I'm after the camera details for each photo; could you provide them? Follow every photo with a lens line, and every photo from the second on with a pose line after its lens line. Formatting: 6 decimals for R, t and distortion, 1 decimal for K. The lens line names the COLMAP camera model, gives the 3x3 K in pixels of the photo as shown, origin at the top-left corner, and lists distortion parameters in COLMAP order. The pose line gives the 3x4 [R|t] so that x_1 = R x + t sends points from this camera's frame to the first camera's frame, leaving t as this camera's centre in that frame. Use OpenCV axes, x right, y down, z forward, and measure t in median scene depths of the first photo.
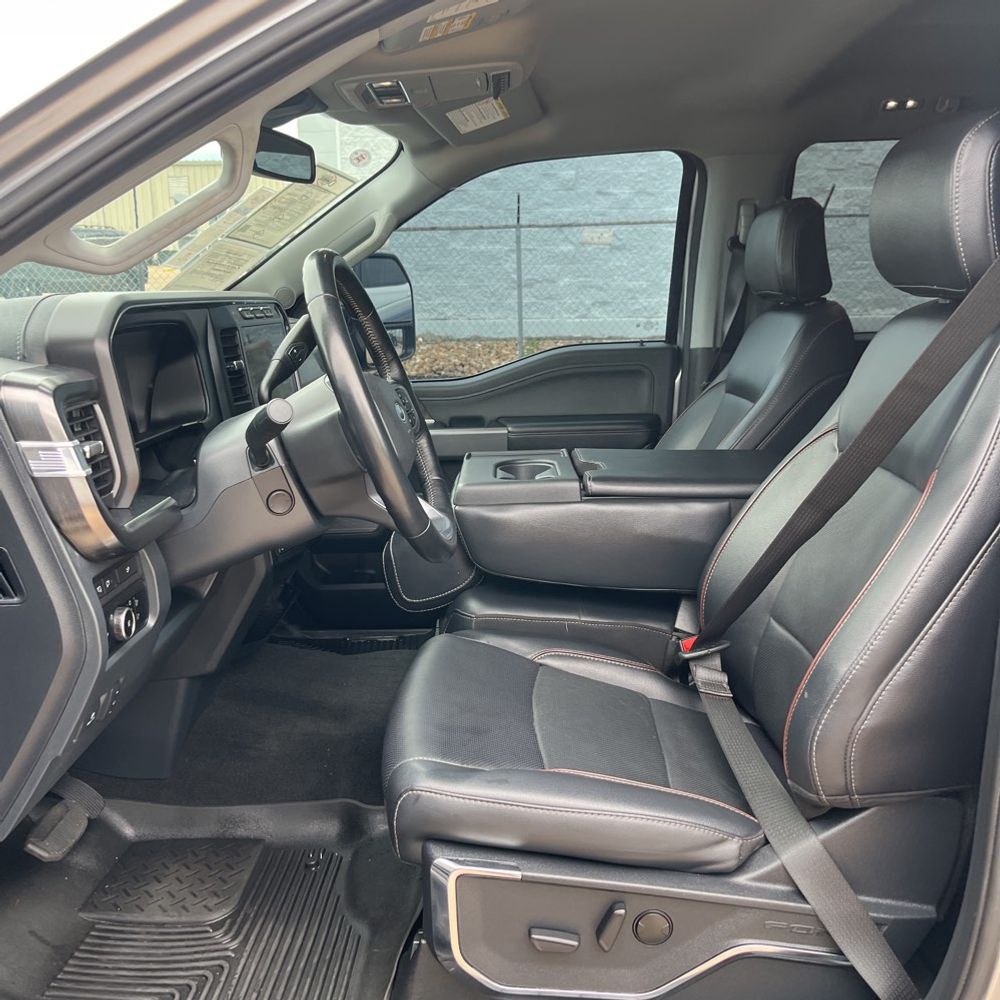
lens RADIAL K [[1017.5, 0, 499.7], [0, 1017.5, 480.2], [0, 0, 1]] dist [0.020260, -0.023825]
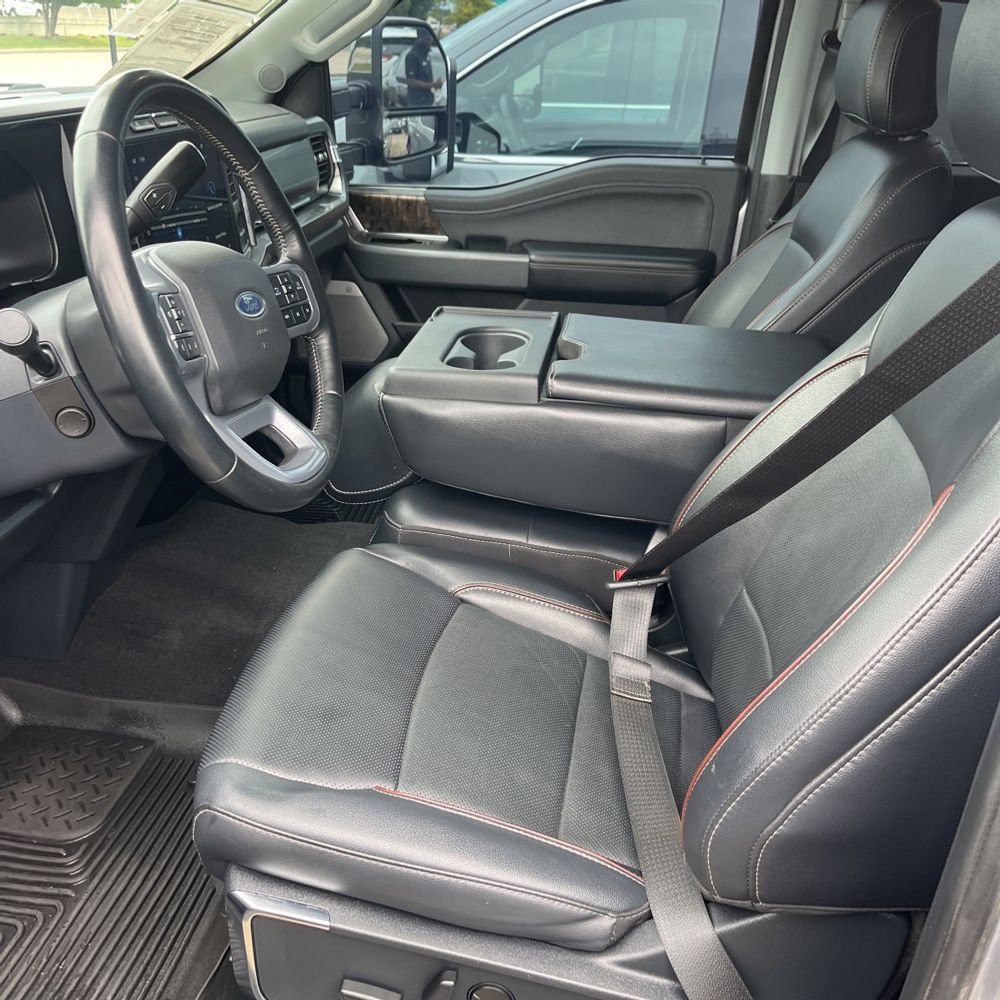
lens RADIAL K [[1023.4, 0, 500.2], [0, 1023.4, 475.8], [0, 0, 1]] dist [0.018517, 0.005307]
pose [[0.990106, 0.099724, -0.098717, 0.134922], [-0.075073, 0.970819, 0.227759, -0.103731], [0.118549, -0.218095, 0.968701, 0.207785]]
